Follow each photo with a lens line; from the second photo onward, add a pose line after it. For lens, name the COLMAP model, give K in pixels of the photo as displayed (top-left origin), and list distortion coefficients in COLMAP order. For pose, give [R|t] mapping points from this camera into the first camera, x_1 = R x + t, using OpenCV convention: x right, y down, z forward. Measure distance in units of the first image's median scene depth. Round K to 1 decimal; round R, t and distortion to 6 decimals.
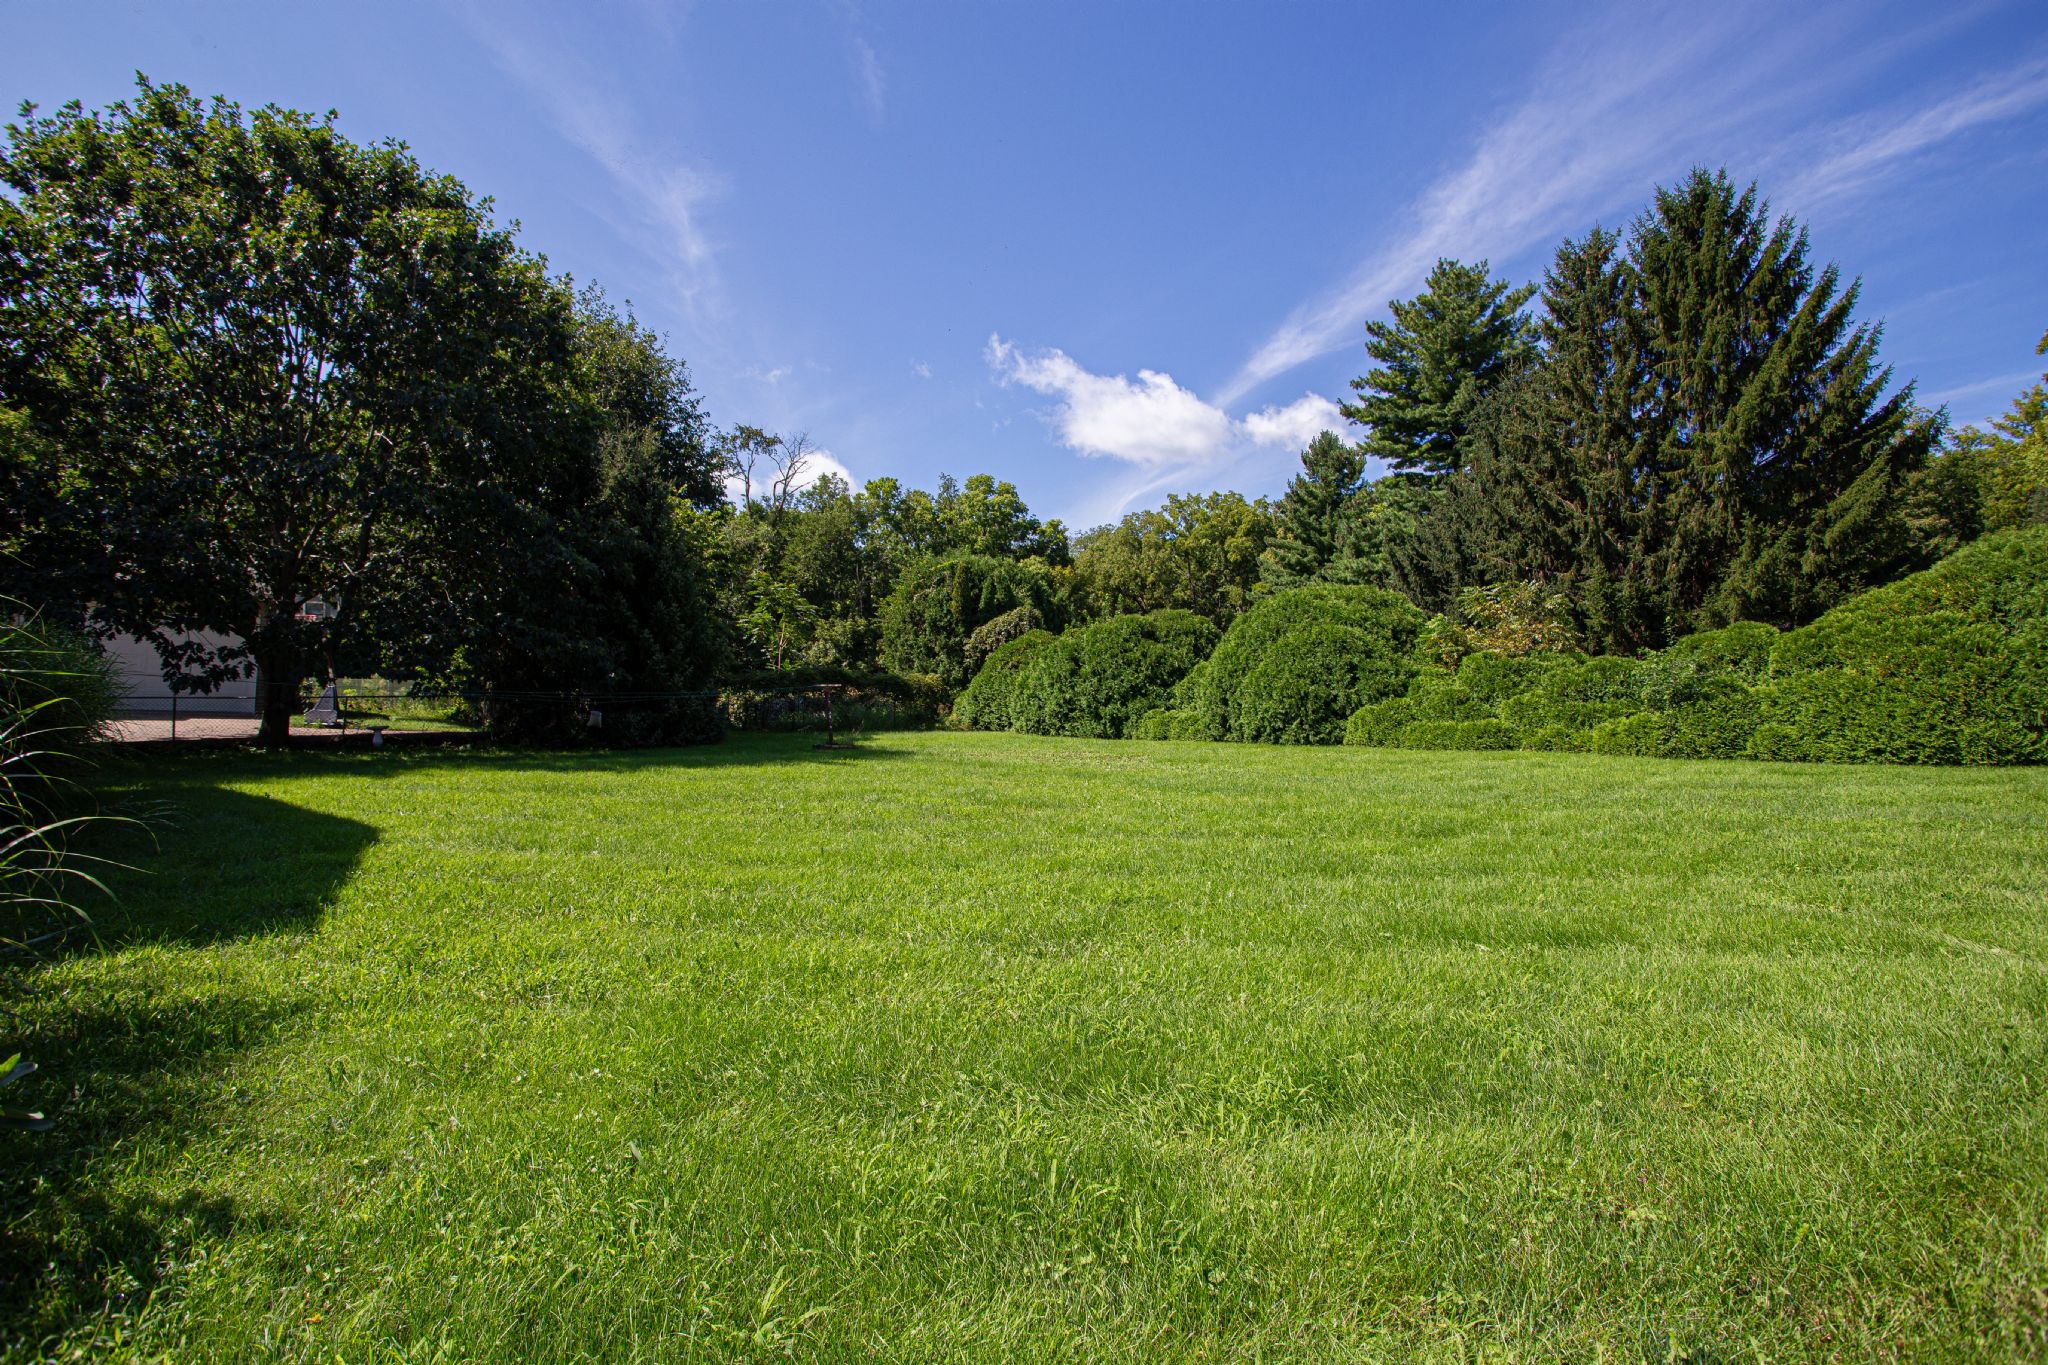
lens RADIAL K [[1037.2, 0, 1031.2], [0, 1037.2, 678.3], [0, 0, 1]] dist [-0.076322, 0.025103]
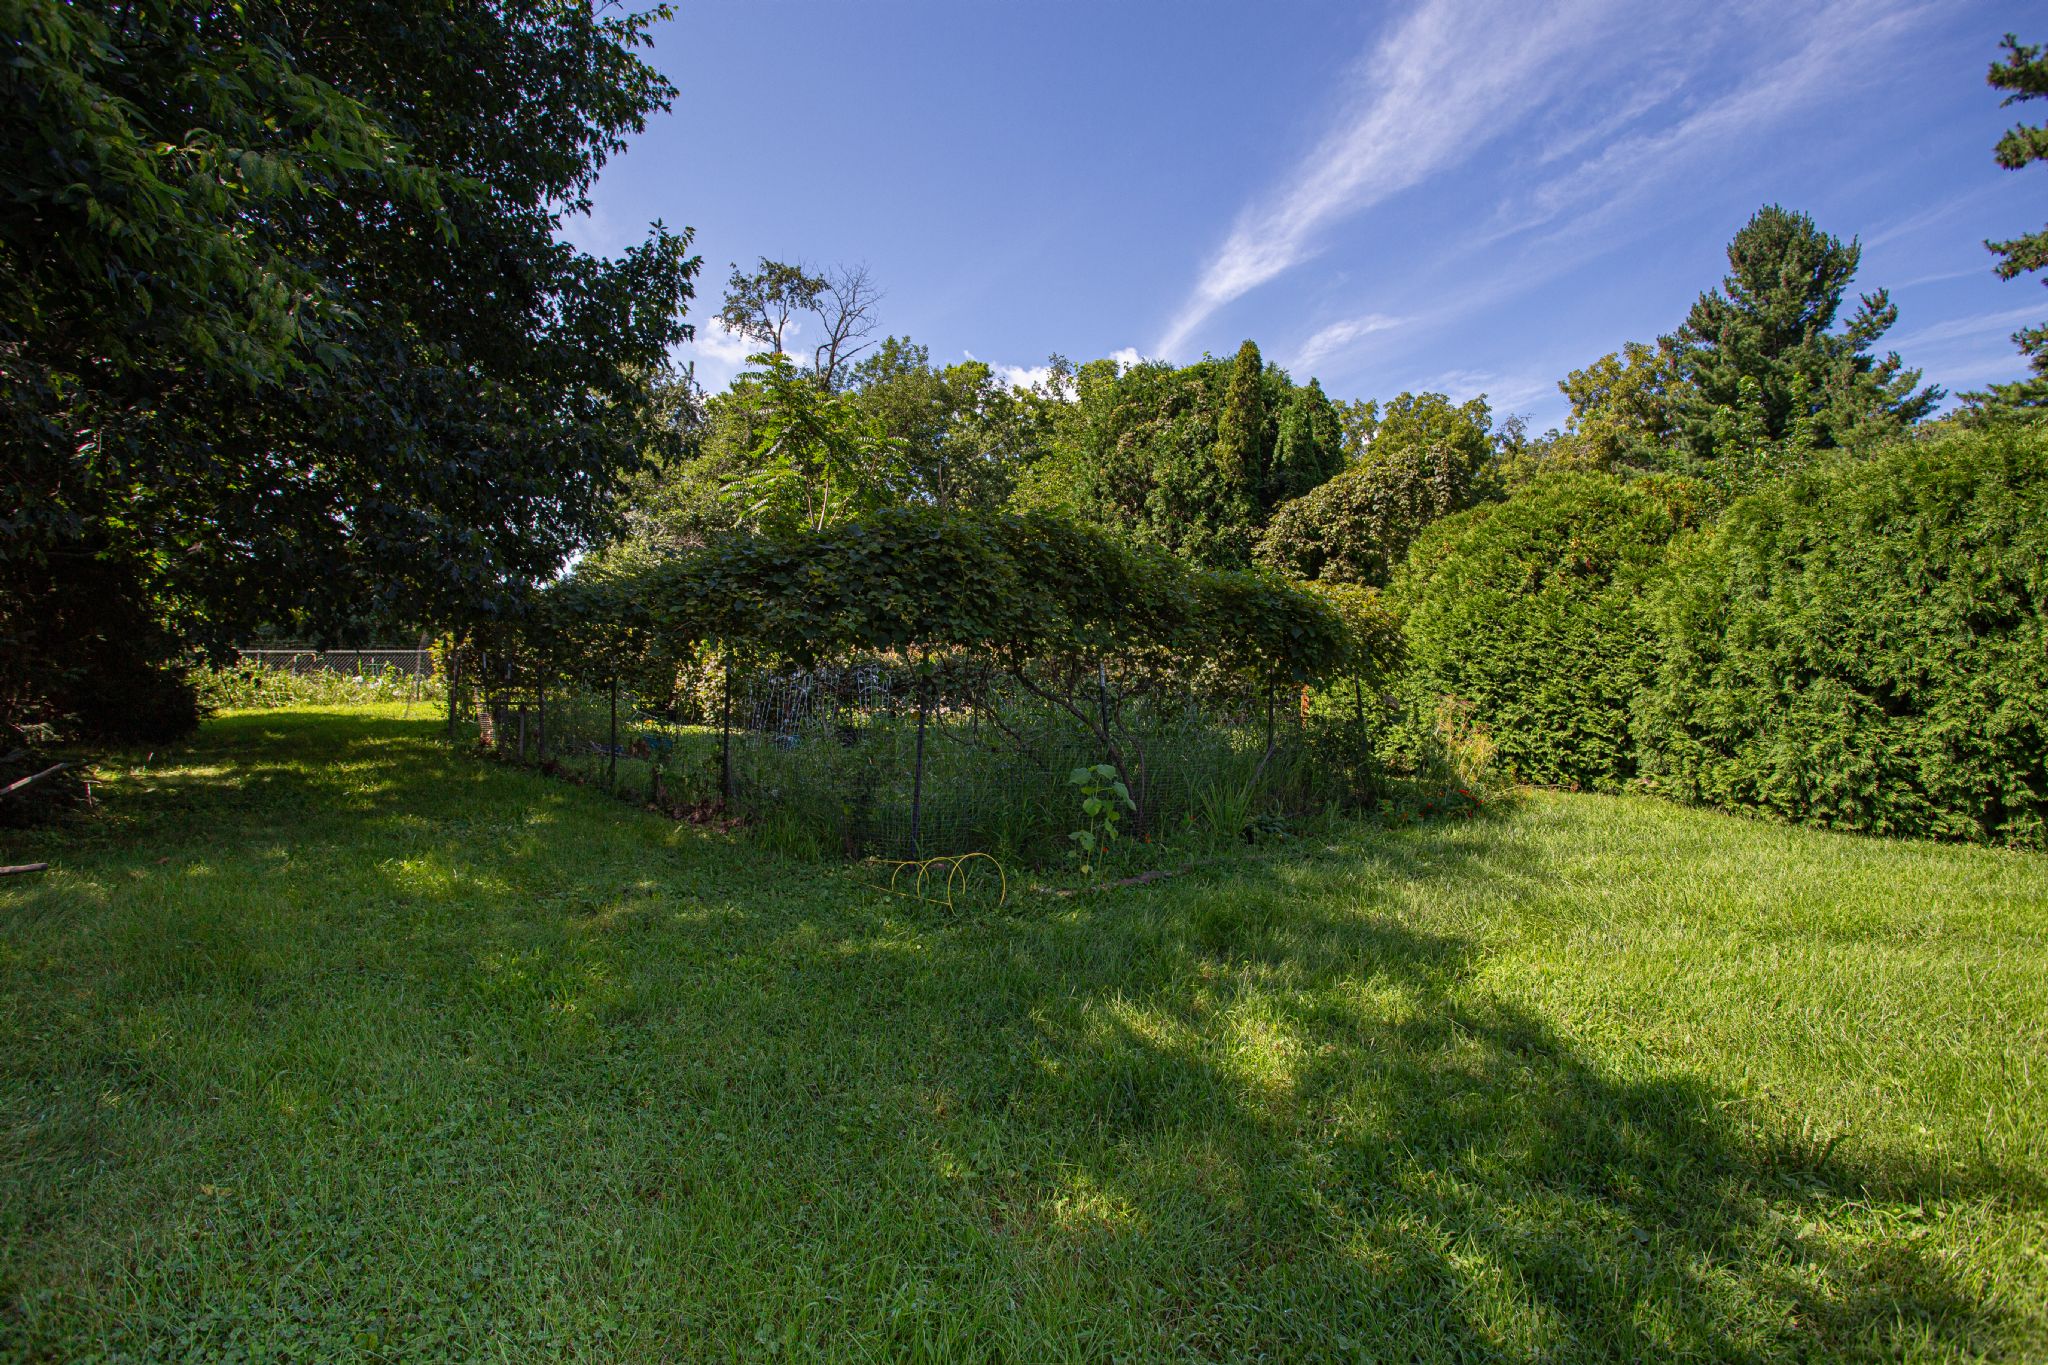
lens RADIAL K [[1037.2, 0, 1031.2], [0, 1037.2, 678.3], [0, 0, 1]] dist [-0.076322, 0.025103]
pose [[0.998912, 0.008898, -0.045786, -0.130616], [-0.007412, 0.999444, 0.032518, 0.009503], [0.046049, -0.032143, 0.998422, 0.557825]]
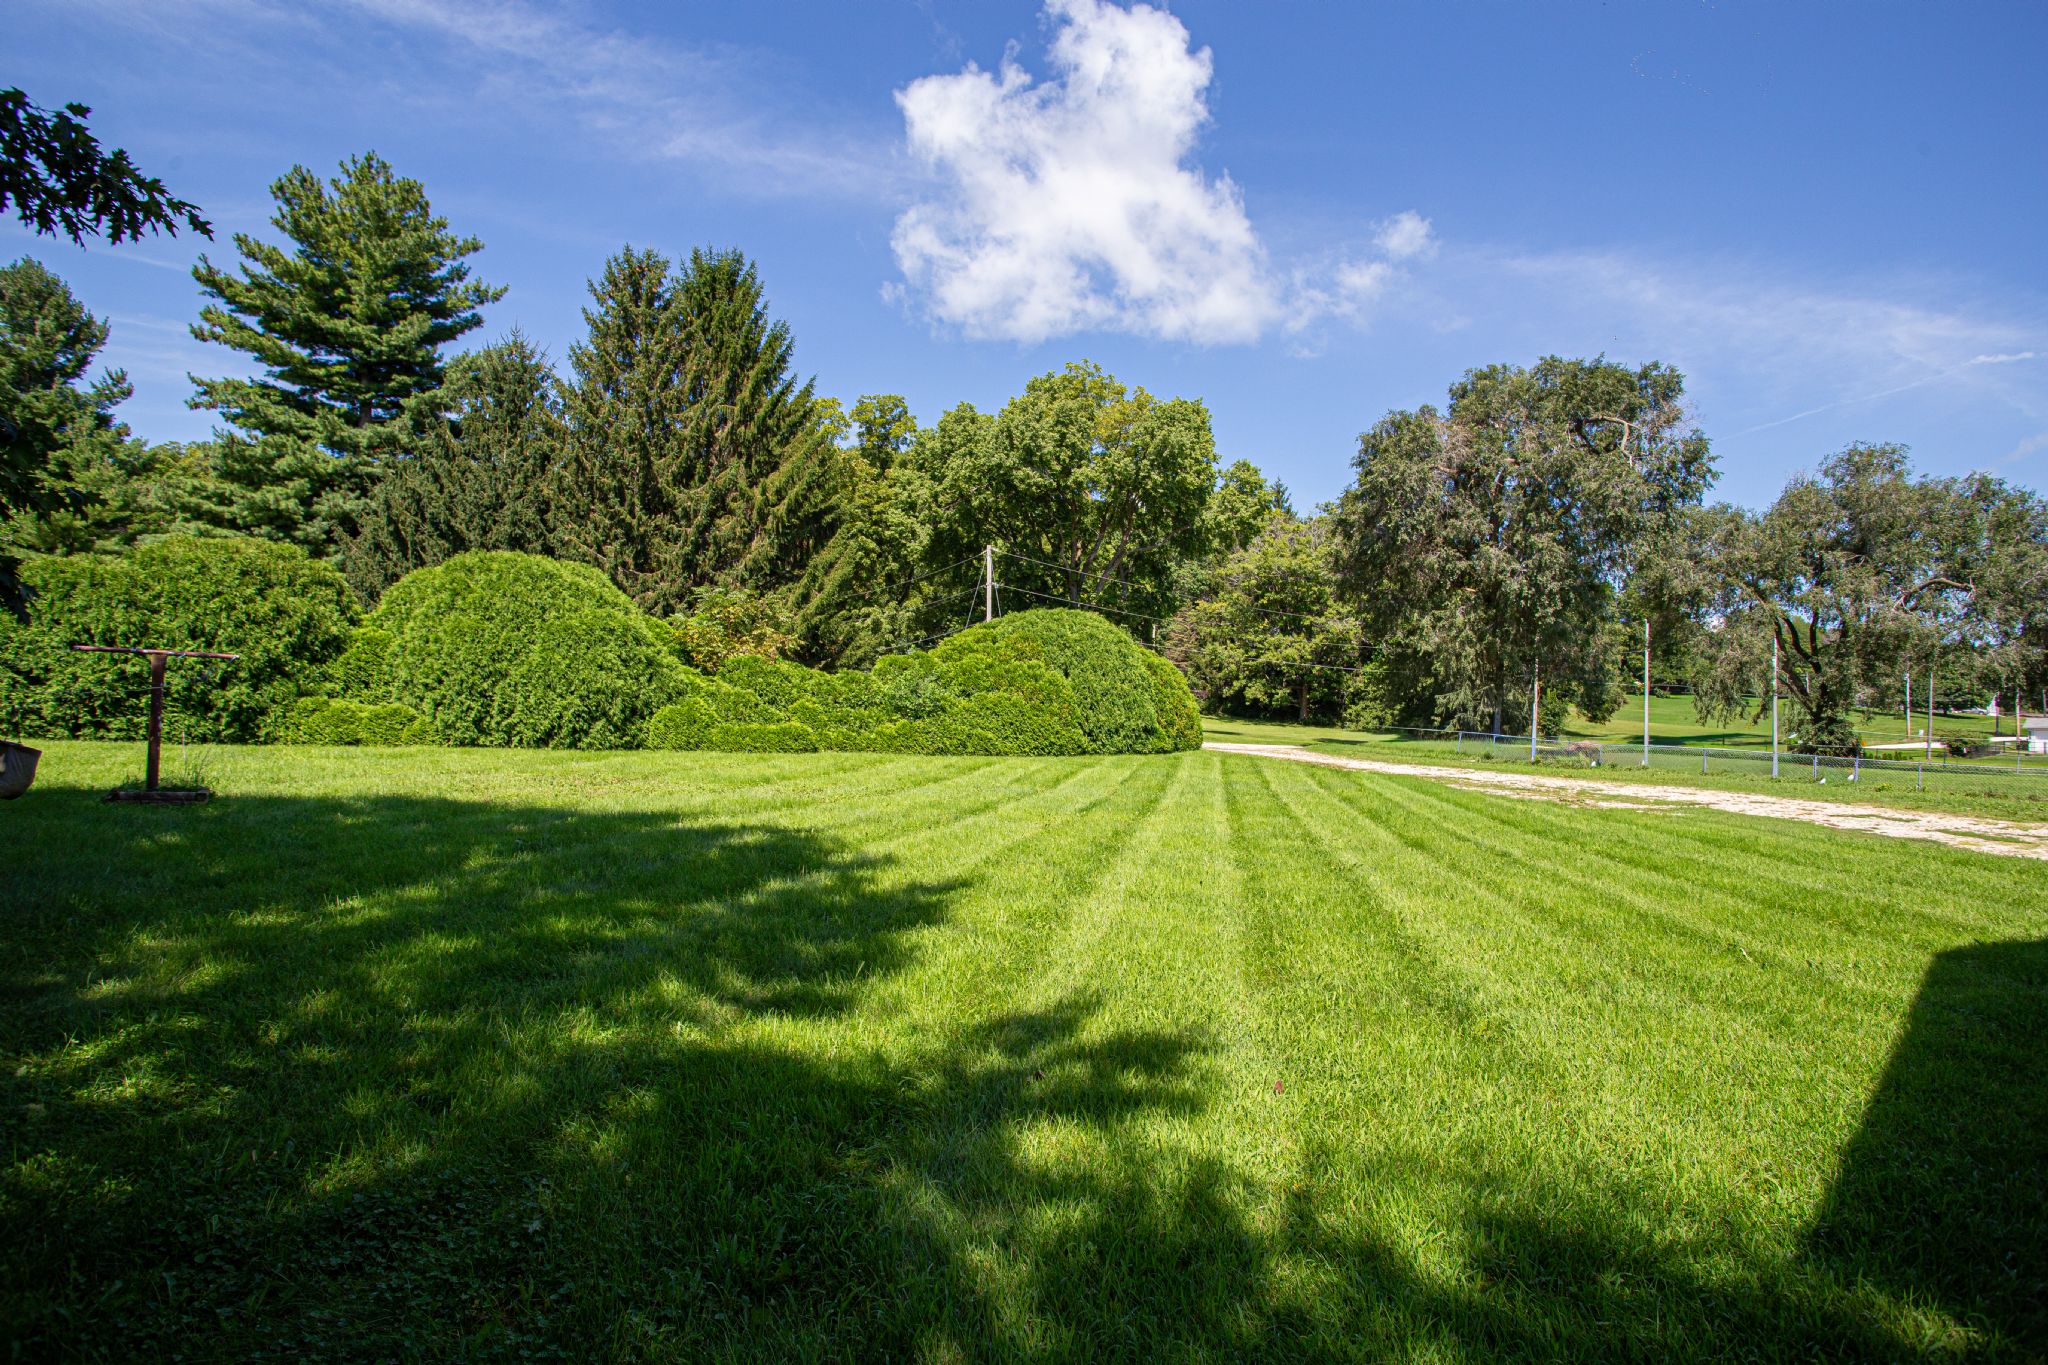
lens RADIAL K [[1037.2, 0, 1031.2], [0, 1037.2, 678.3], [0, 0, 1]] dist [-0.076322, 0.025103]
pose [[0.182764, 0.036050, 0.982496, -0.285913], [-0.064078, 0.997640, -0.024686, 0.002919], [-0.981066, -0.058445, 0.184642, 0.295101]]
